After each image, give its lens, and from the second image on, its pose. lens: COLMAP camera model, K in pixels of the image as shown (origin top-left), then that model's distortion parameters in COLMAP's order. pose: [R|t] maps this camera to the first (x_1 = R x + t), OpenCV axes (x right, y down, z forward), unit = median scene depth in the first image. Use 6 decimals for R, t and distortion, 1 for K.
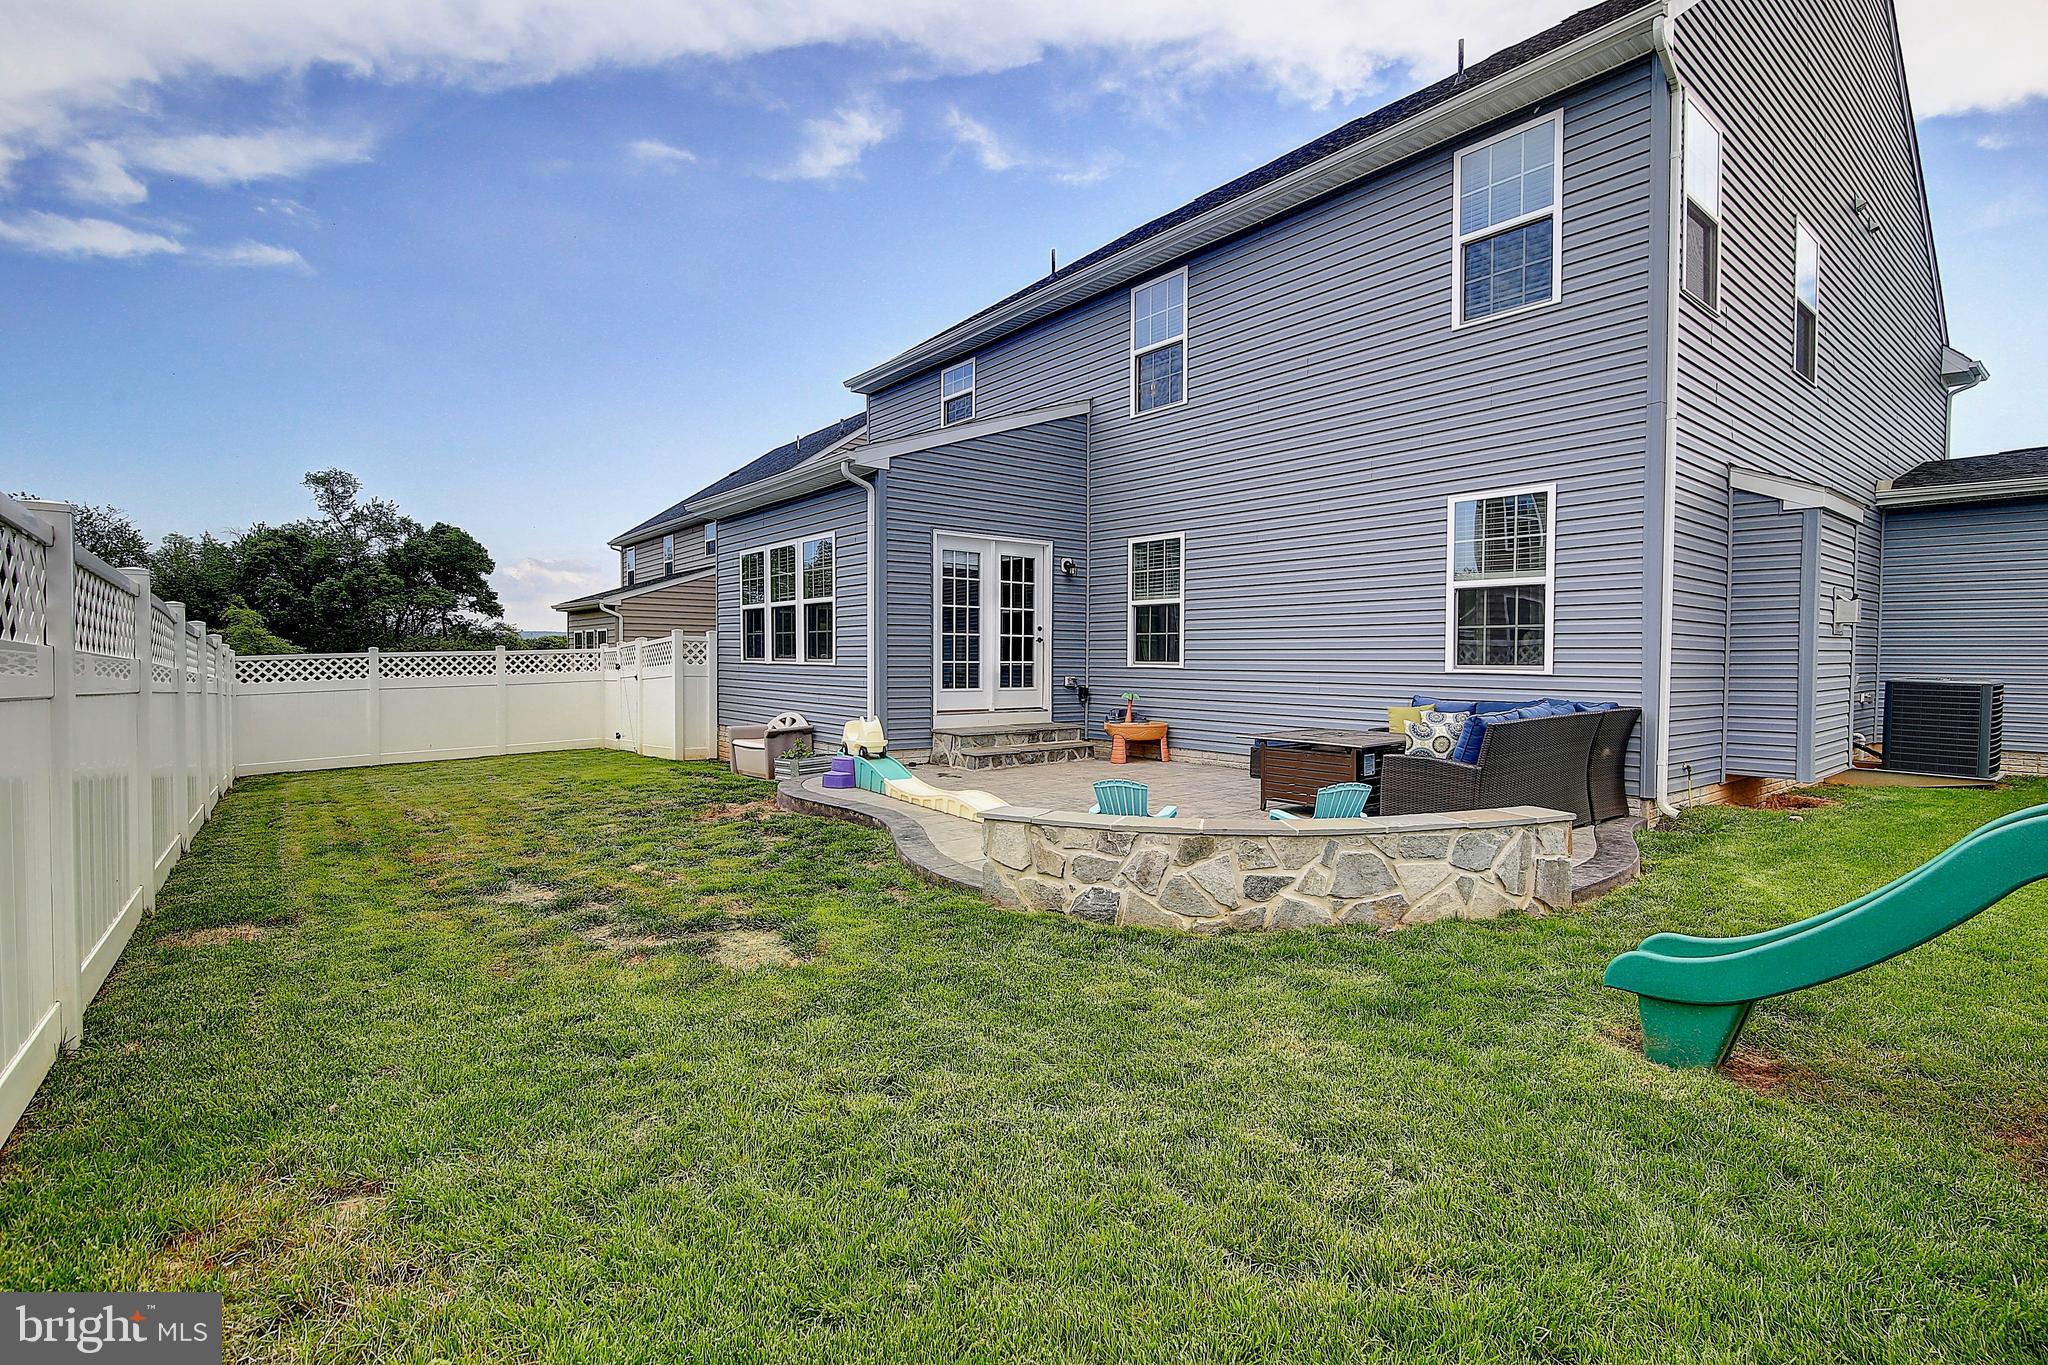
lens RADIAL K [[941.2, 0, 1022.7], [0, 941.2, 680.7], [0, 0, 1]] dist [-0.020231, 0.000584]
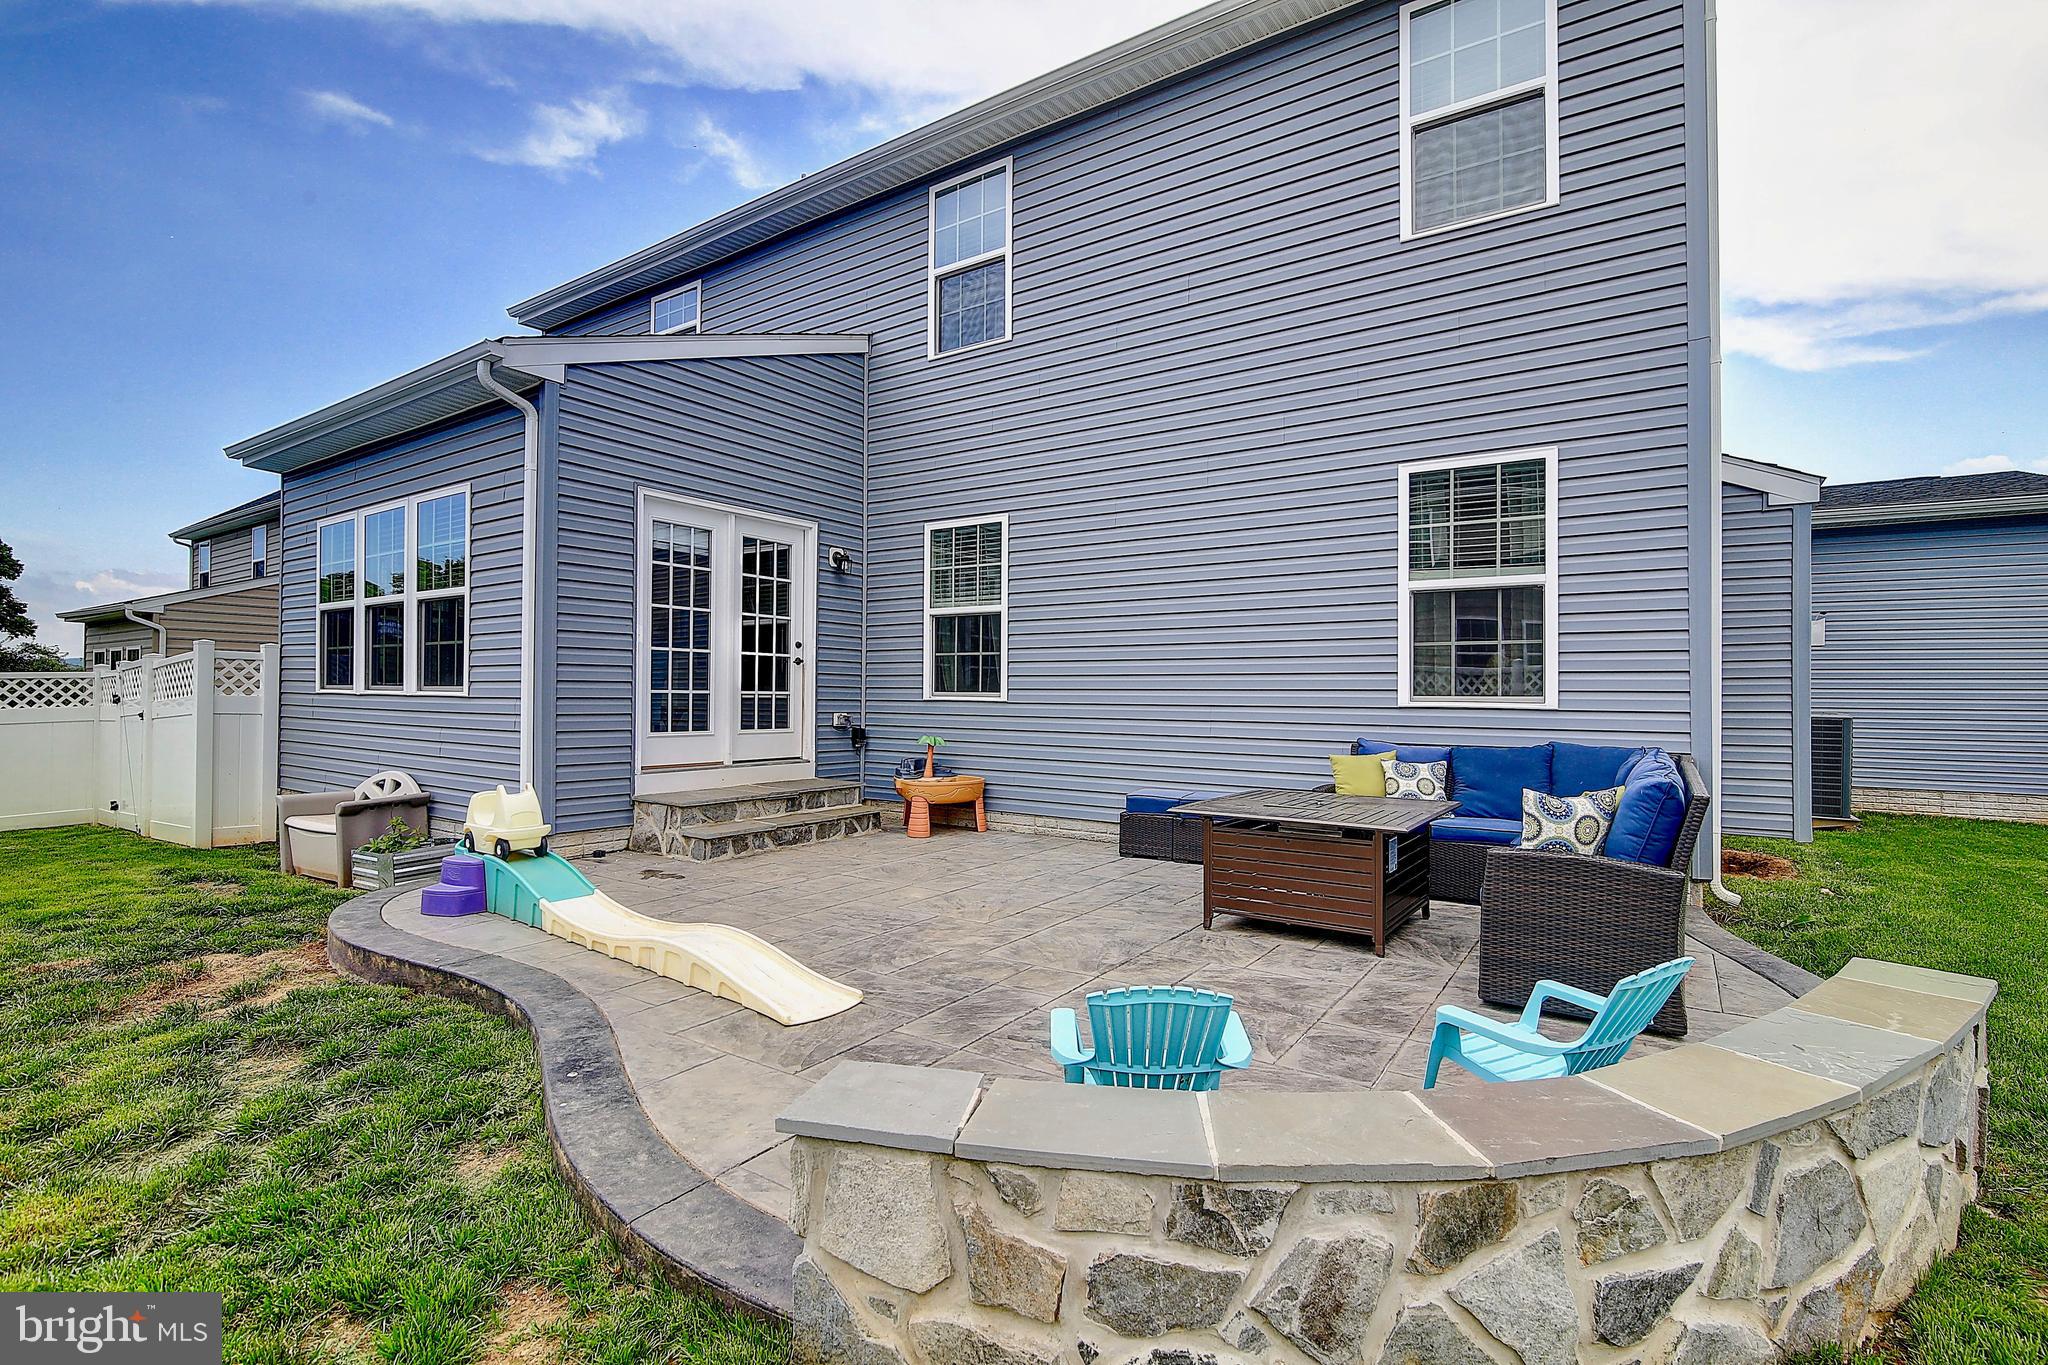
lens RADIAL K [[941.2, 0, 1025.1], [0, 941.2, 685.4], [0, 0, 1]] dist [-0.020231, 0.000584]
pose [[0.955189, 0.005508, 0.295946, -0.030022], [0.004151, 0.999479, -0.031998, -0.002278], [-0.295968, 0.031793, 0.954669, 0.304343]]
